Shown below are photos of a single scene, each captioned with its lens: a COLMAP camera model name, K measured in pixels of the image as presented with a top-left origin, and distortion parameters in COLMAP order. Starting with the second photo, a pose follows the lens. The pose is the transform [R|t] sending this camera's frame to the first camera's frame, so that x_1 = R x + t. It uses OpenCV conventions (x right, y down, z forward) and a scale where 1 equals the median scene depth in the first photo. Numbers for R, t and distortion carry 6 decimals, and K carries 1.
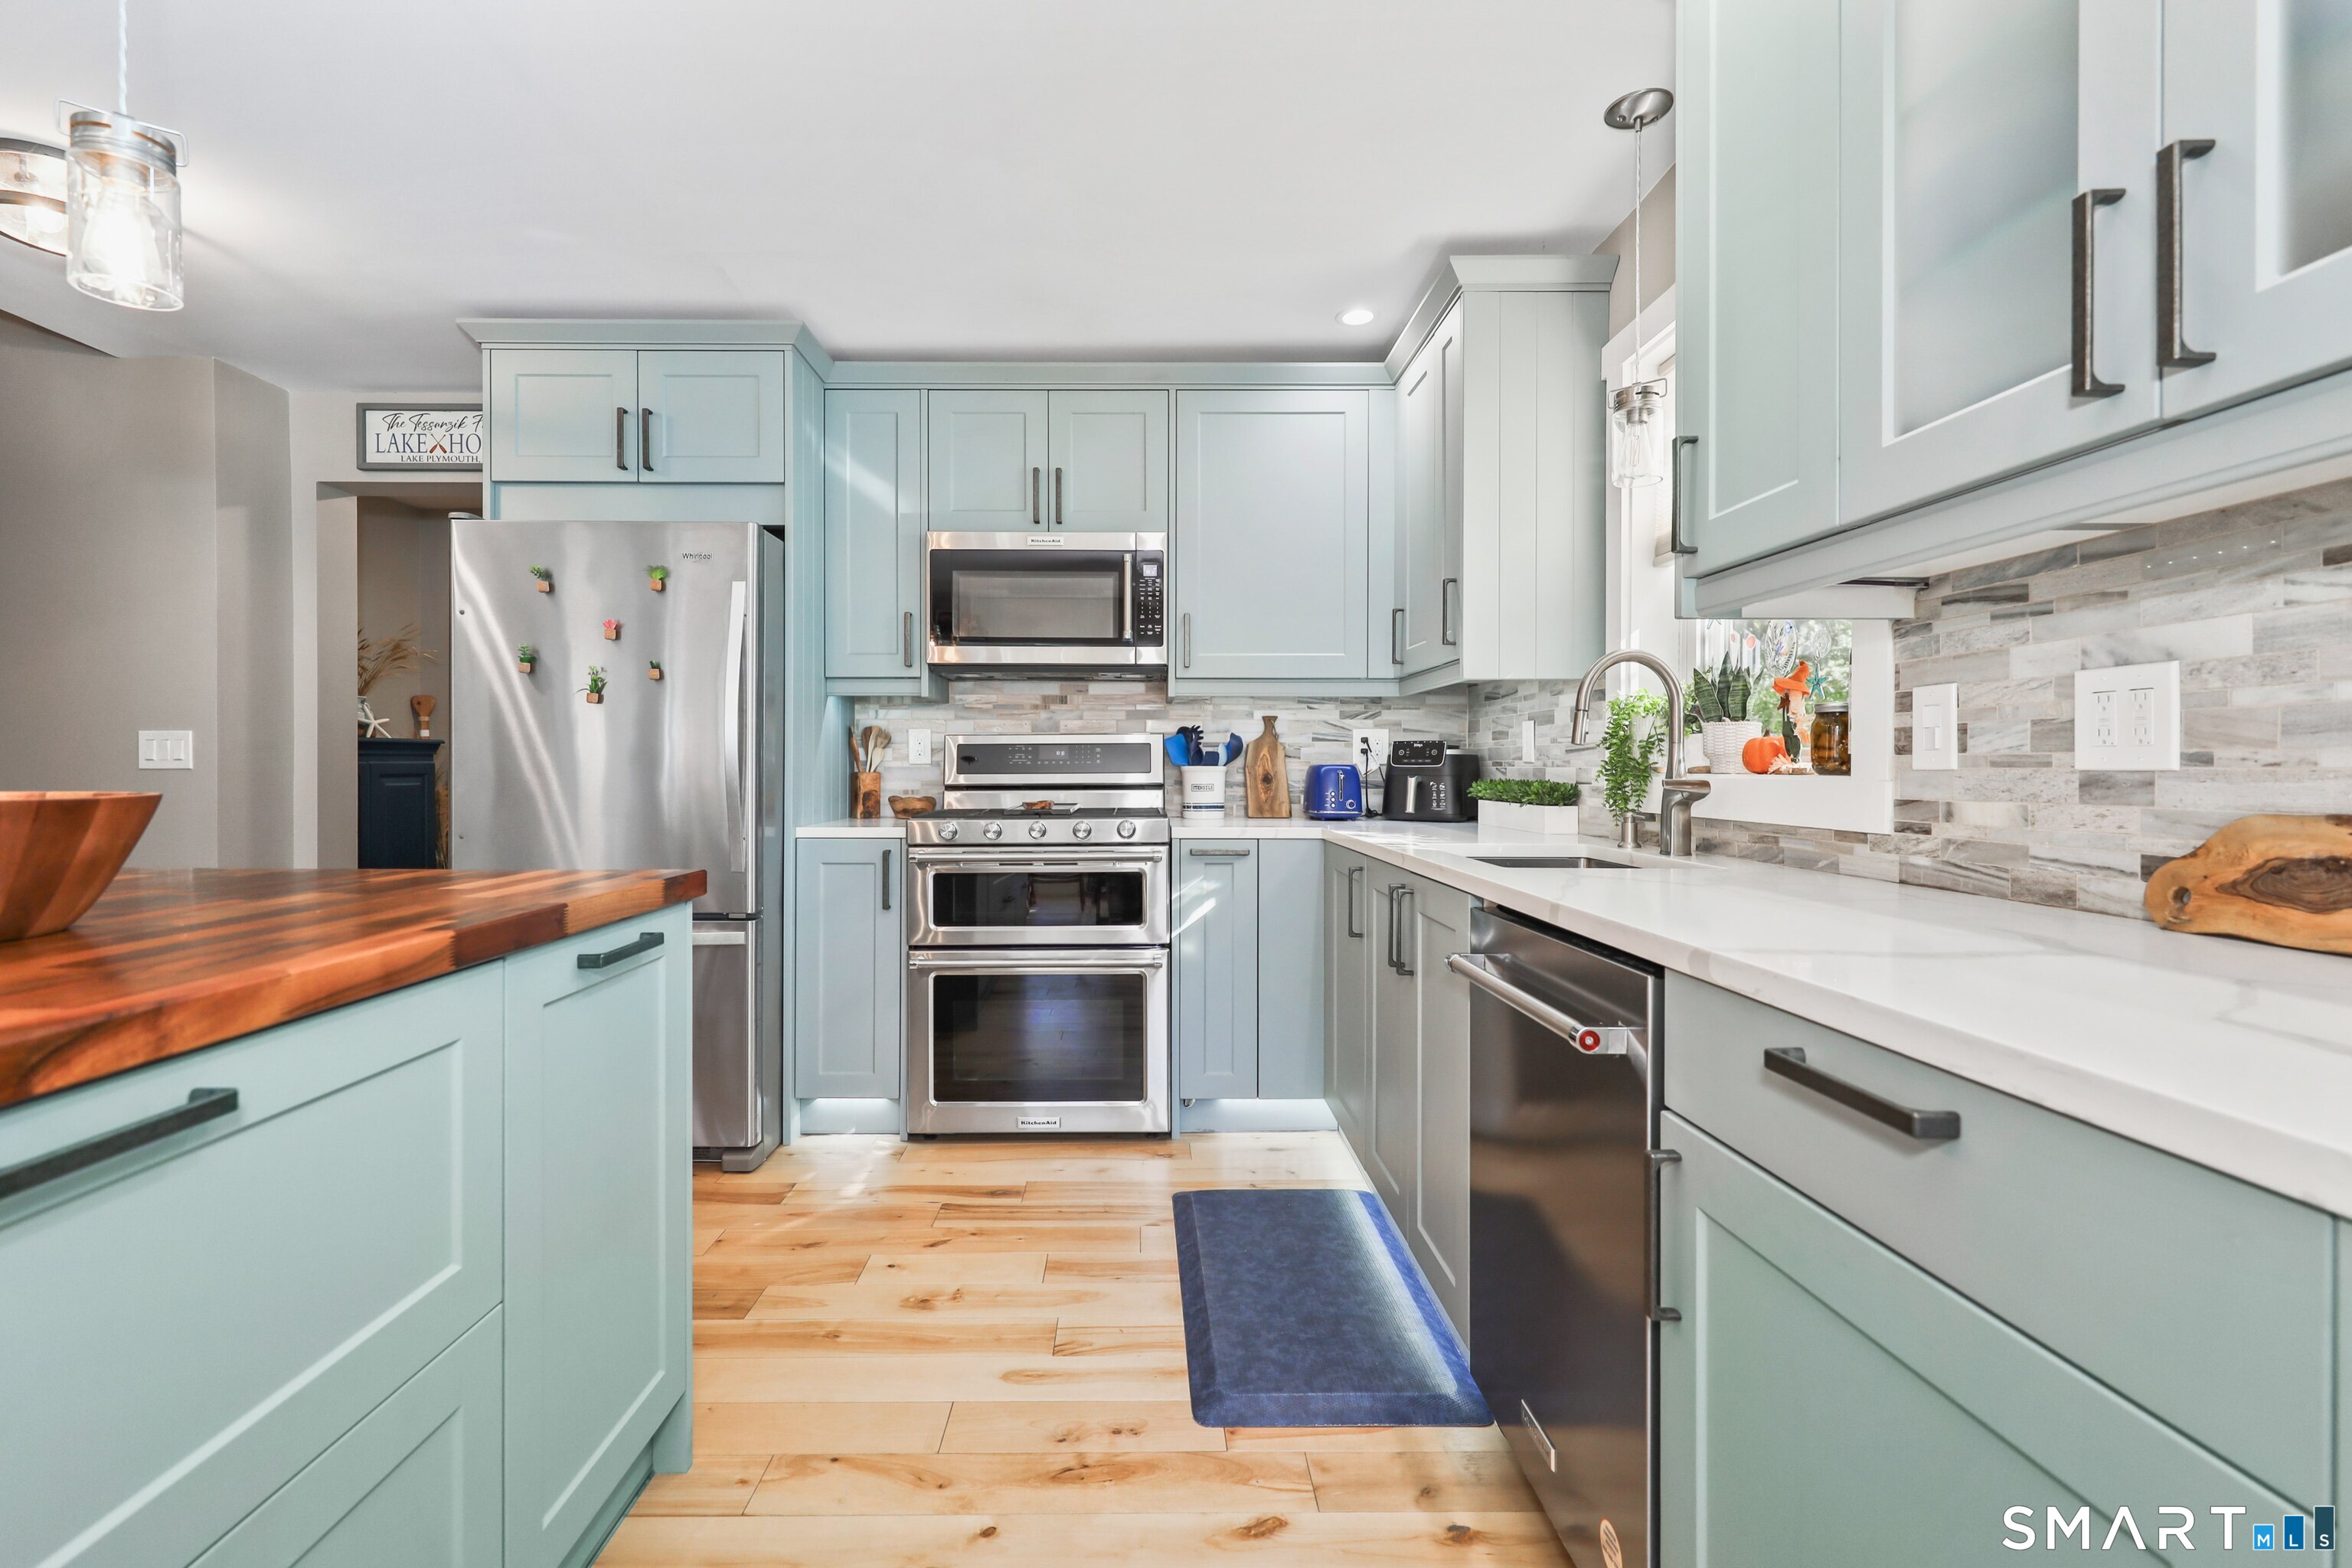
lens RADIAL K [[1030.6, 0, 1142.5], [0, 1030.6, 769.3], [0, 0, 1]] dist [-0.000062, -0.000072]
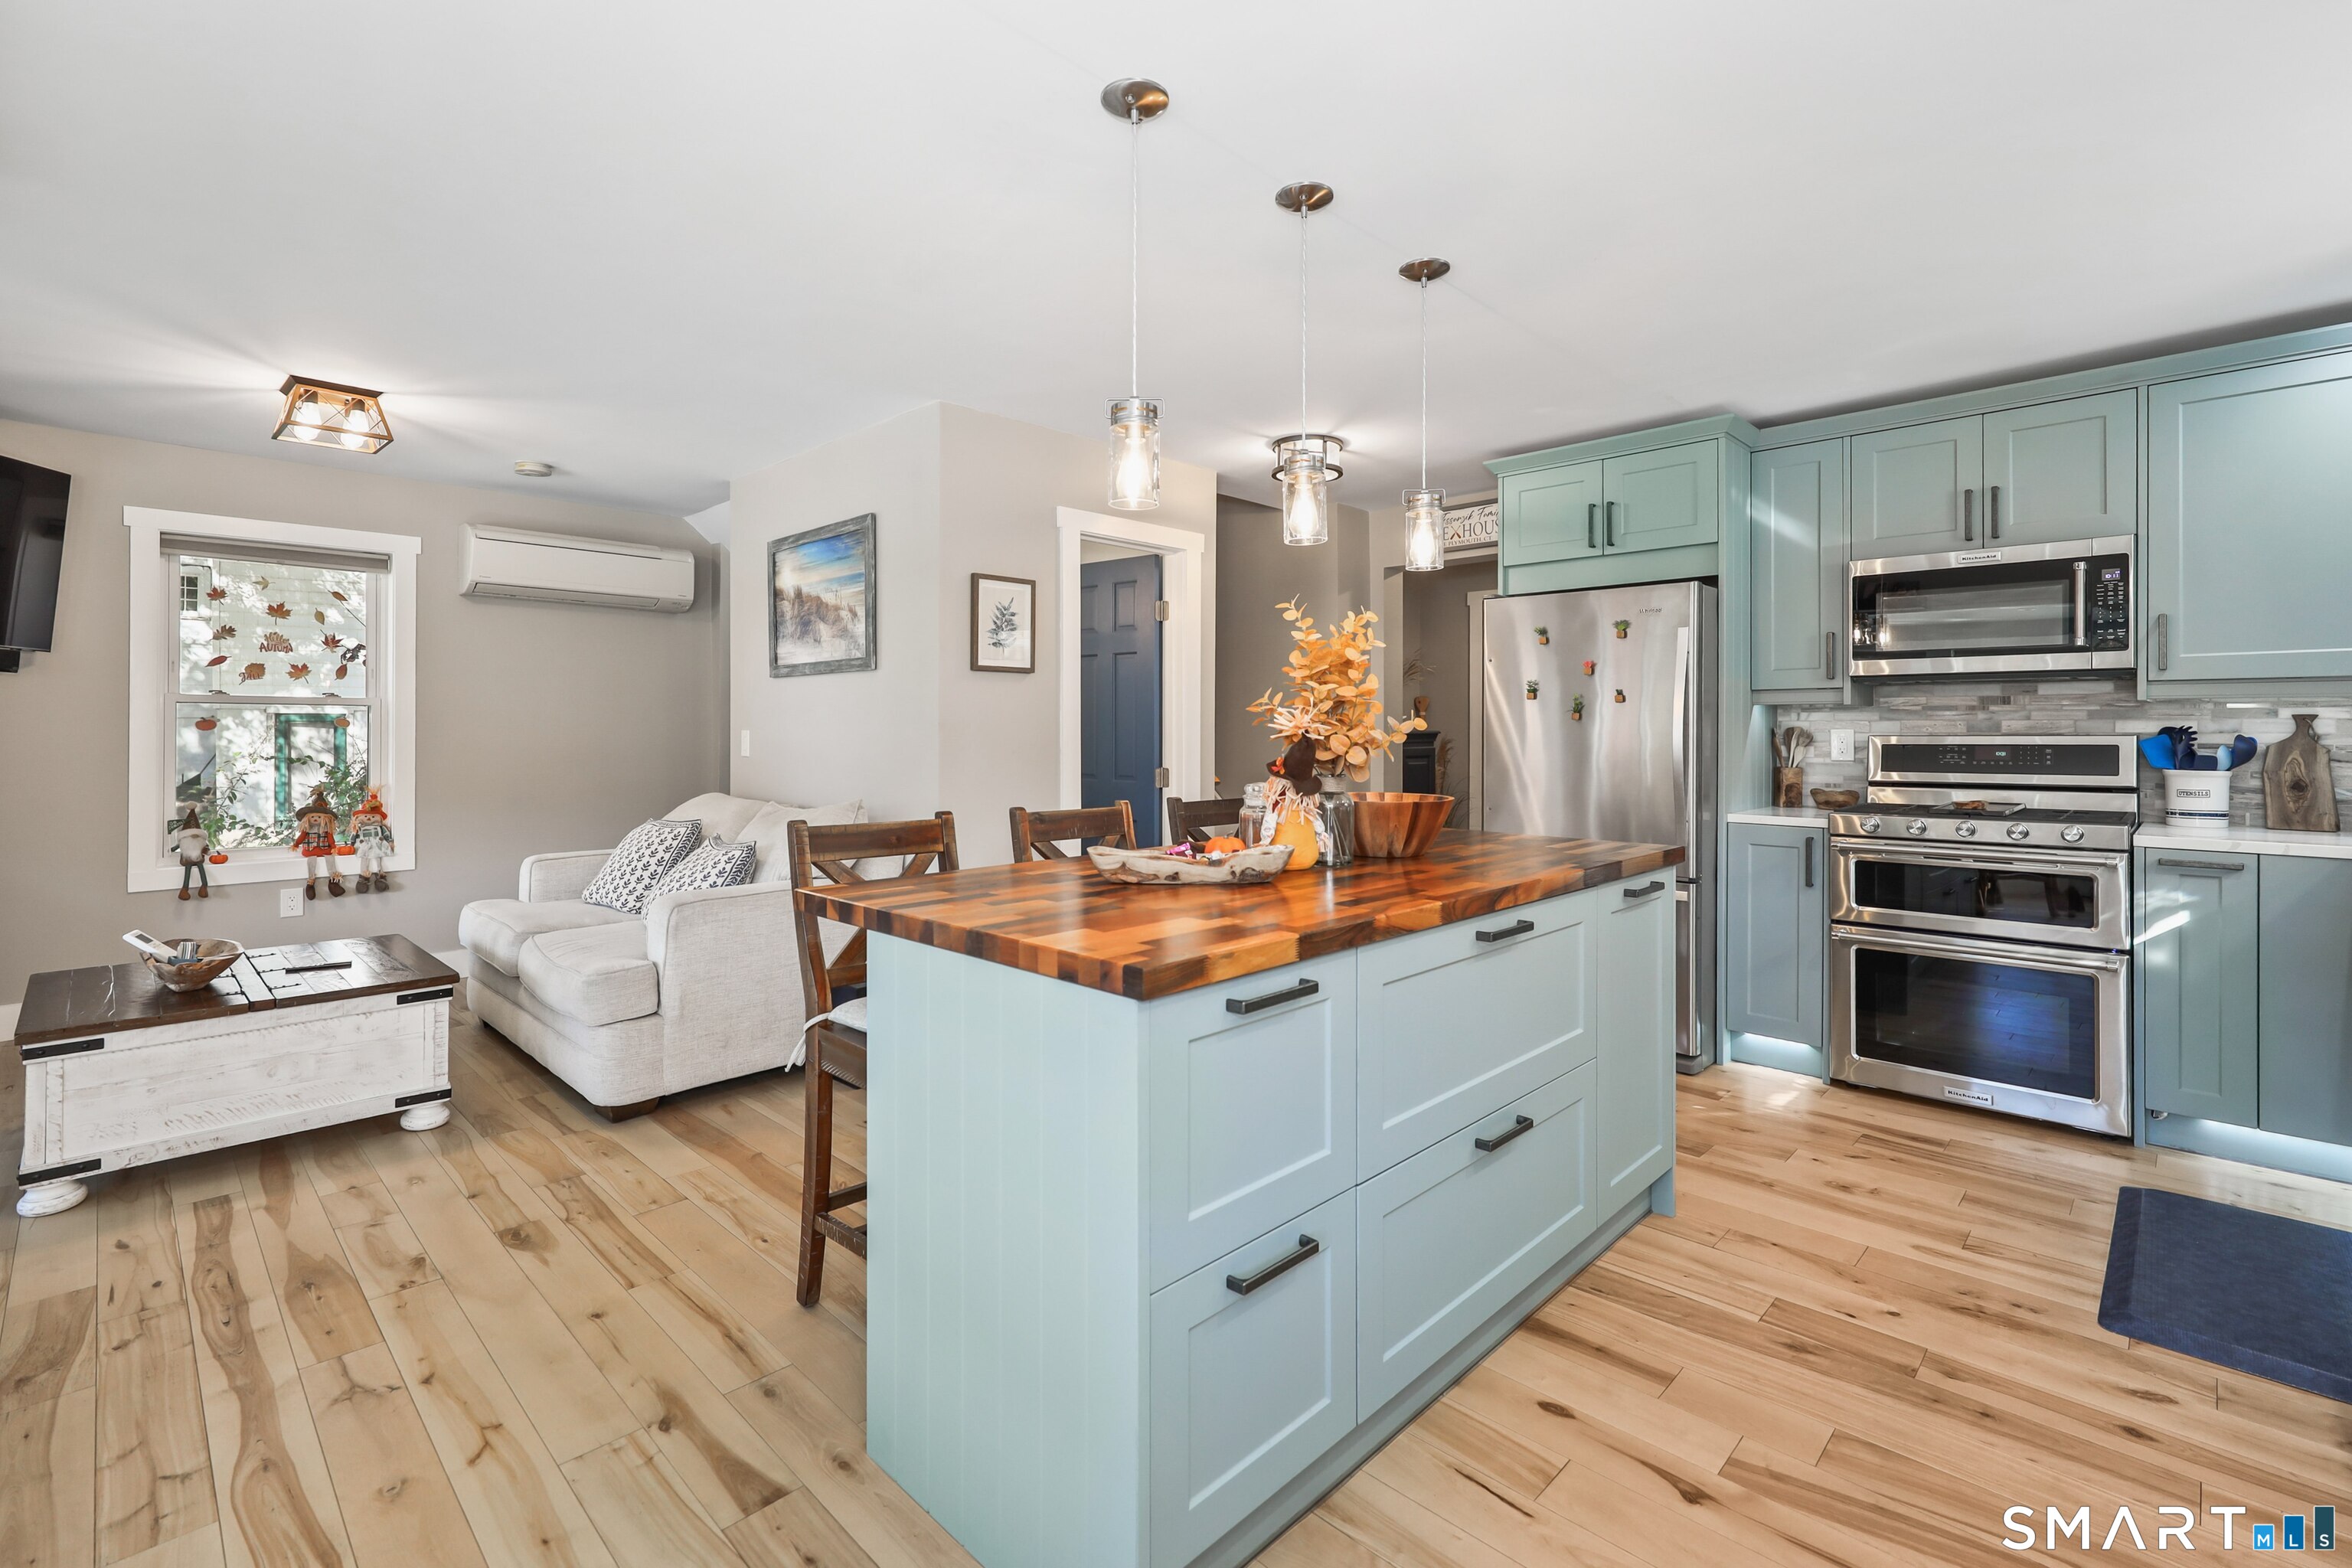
lens RADIAL K [[1051.4, 0, 1166.7], [0, 1051.4, 727.3], [0, 0, 1]] dist [-0.000070, 0.000132]
pose [[0.706535, -0.000887, -0.707678, 0.088045], [-0.002250, 0.999991, -0.003499, -0.043163], [0.707675, 0.004065, 0.706527, -0.390930]]
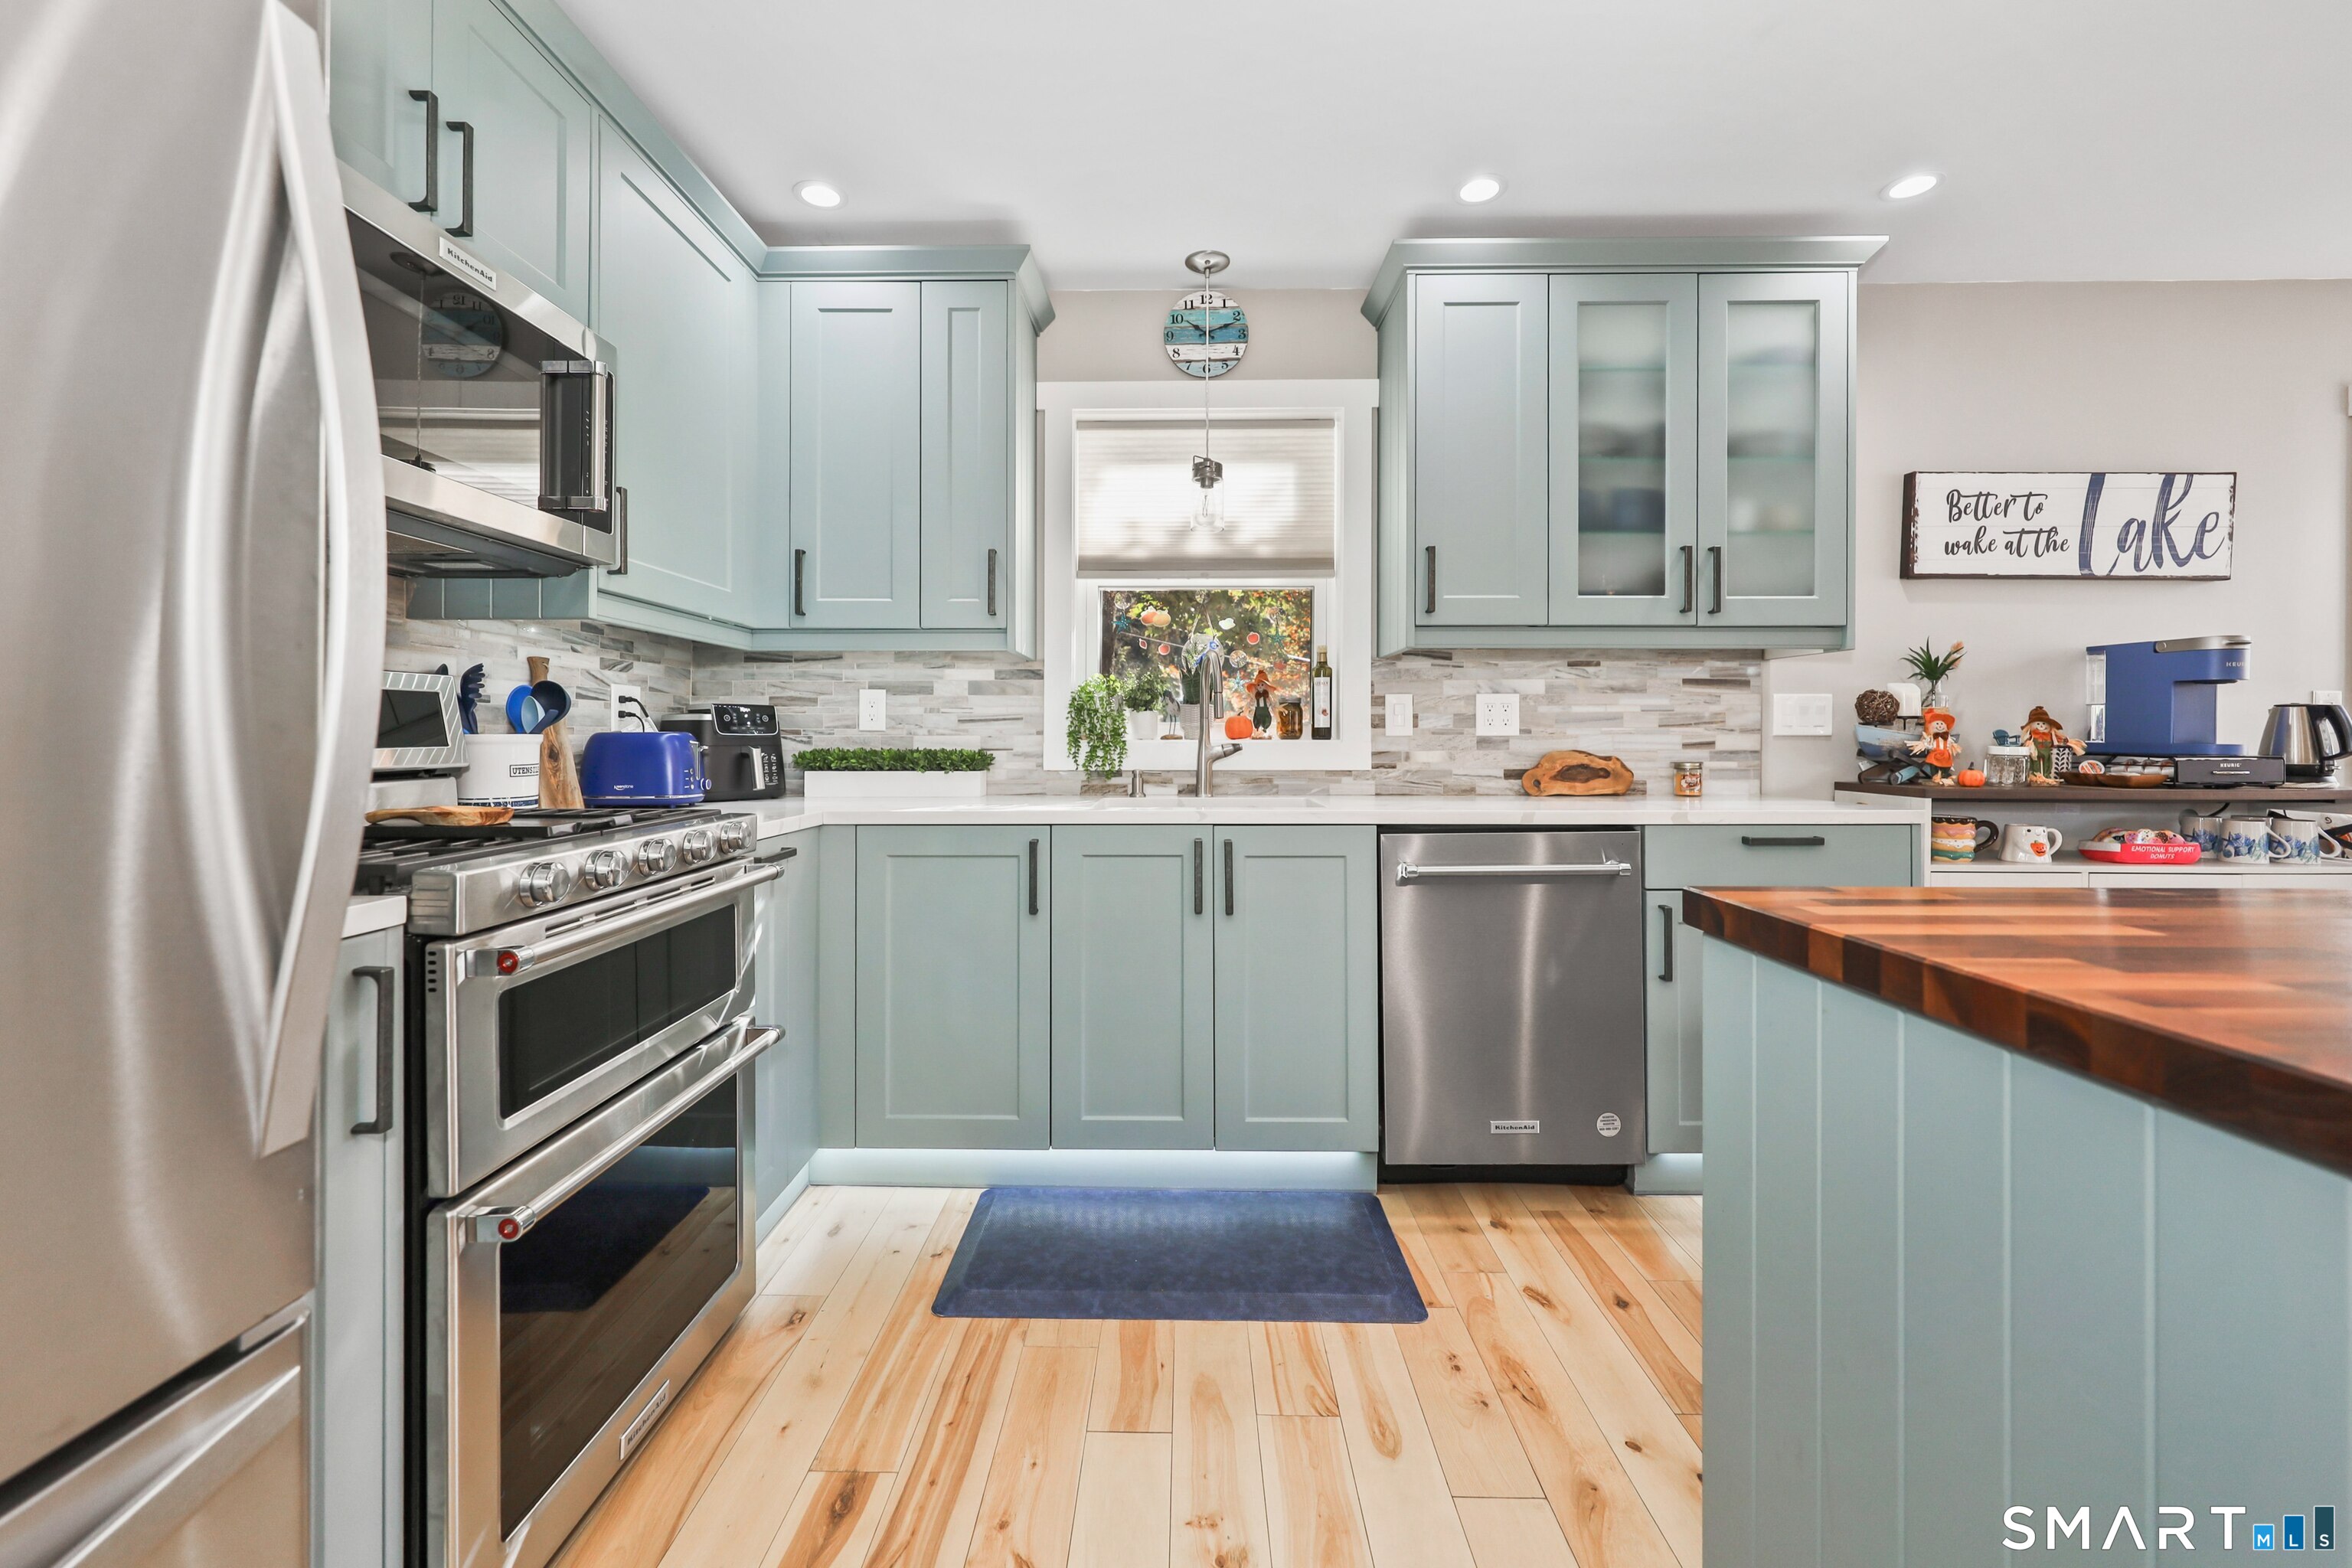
lens RADIAL K [[956.9, 0, 1168.1], [0, 956.9, 738.8], [0, 0, 1]] dist [-0.008983, 0.000035]
pose [[0.028733, 0.001783, 0.999586, -0.564320], [0.004320, 0.999989, -0.001908, 0.003790], [-0.999578, 0.004373, 0.028725, 0.713167]]
